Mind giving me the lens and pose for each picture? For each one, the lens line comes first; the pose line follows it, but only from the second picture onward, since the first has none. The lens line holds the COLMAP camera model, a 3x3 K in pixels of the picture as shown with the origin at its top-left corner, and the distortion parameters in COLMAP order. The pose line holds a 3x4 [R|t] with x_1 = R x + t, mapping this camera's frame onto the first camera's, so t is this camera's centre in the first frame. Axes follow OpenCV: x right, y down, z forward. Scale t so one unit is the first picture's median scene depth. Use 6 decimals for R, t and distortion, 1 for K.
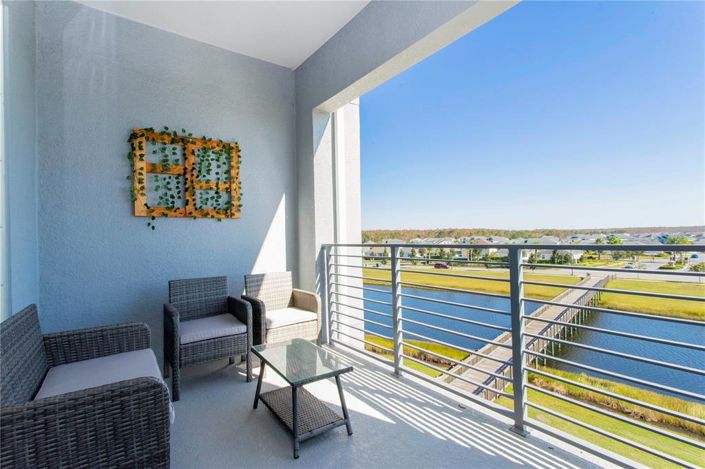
lens RADIAL K [[330.6, 0, 352.5], [0, 330.6, 234.5], [0, 0, 1]] dist [0.000806, 0.000204]
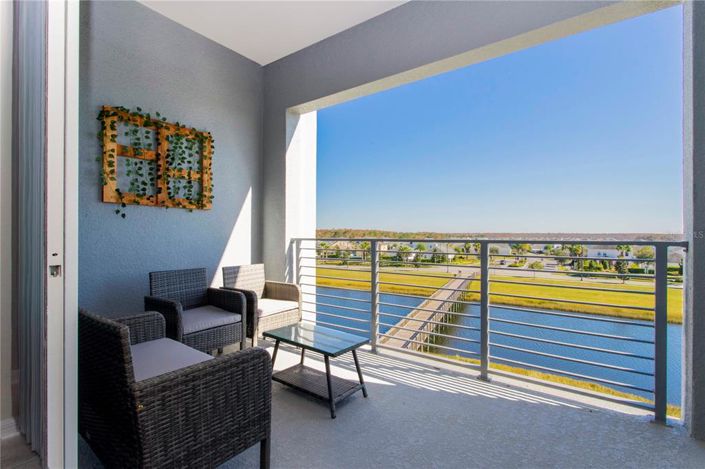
lens RADIAL K [[330.6, 0, 352.5], [0, 330.6, 234.5], [0, 0, 1]] dist [0.000806, 0.000204]
pose [[0.952942, 0.026292, 0.302010, -0.256716], [-0.027287, 0.999627, -0.000923, 0.014803], [-0.301921, -0.007362, 0.953304, -0.069288]]
